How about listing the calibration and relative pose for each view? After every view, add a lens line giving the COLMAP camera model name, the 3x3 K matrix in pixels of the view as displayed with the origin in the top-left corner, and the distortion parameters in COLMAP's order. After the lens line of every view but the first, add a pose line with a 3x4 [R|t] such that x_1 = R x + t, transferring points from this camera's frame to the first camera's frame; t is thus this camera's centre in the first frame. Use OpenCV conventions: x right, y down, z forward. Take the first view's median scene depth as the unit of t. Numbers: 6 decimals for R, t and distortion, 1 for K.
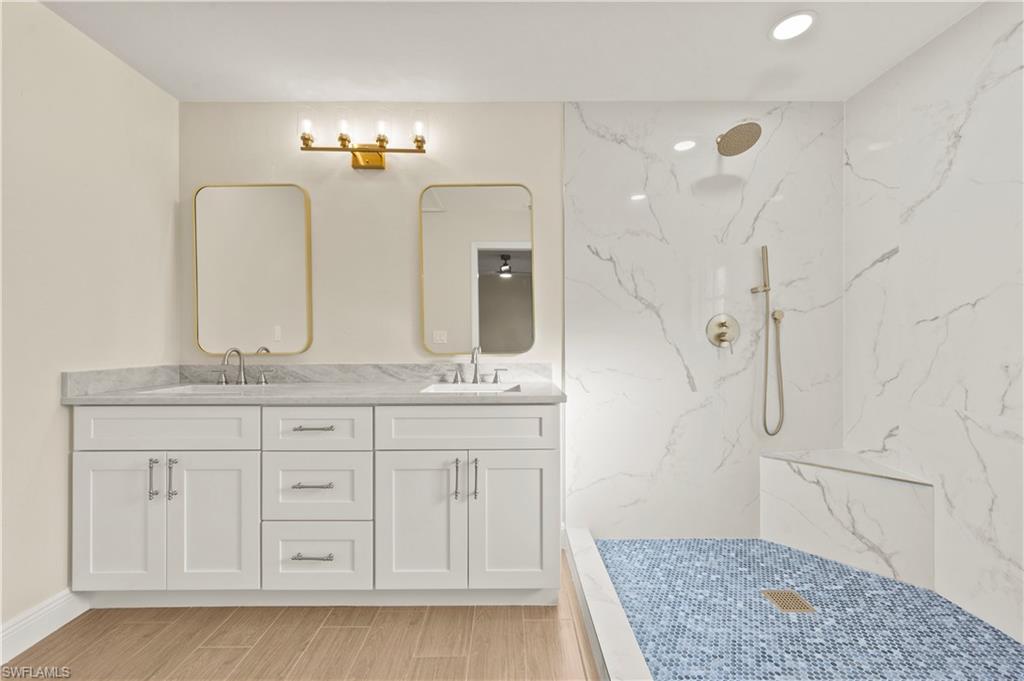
lens RADIAL K [[404.4, 0, 511.4], [0, 404.4, 342.2], [0, 0, 1]] dist [-0.000132, 0.000388]
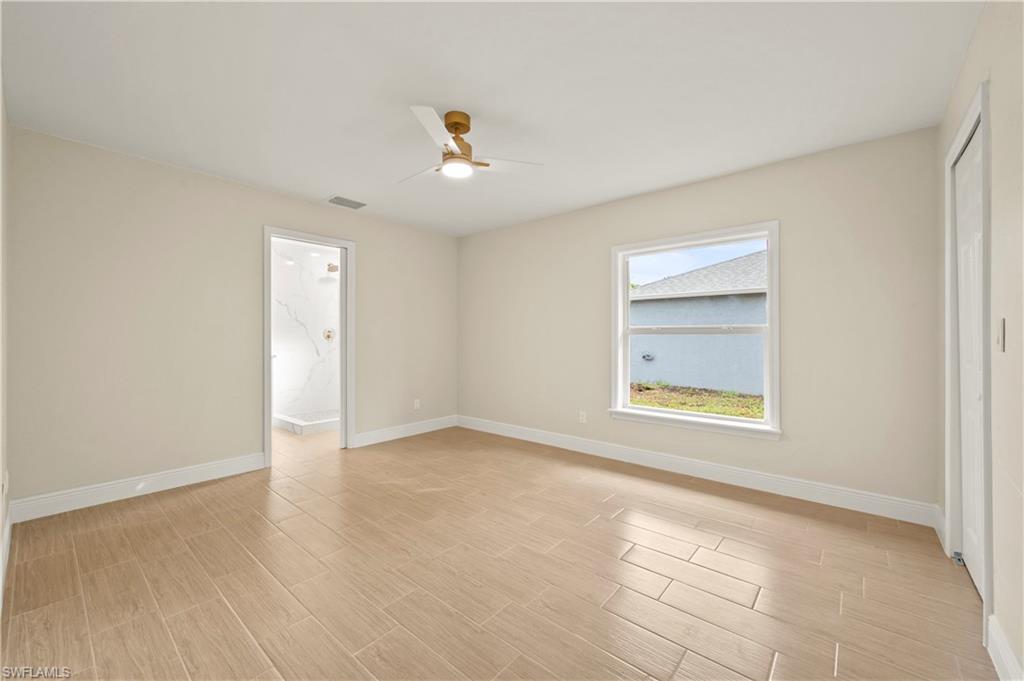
lens RADIAL K [[404.4, 0, 510.4], [0, 404.4, 338.6], [0, 0, 1]] dist [-0.000132, 0.000388]
pose [[0.648482, 0.005979, 0.761207, -0.767476], [-0.007234, 0.999972, -0.001692, -0.001482], [-0.761196, -0.004410, 0.648507, -1.710370]]
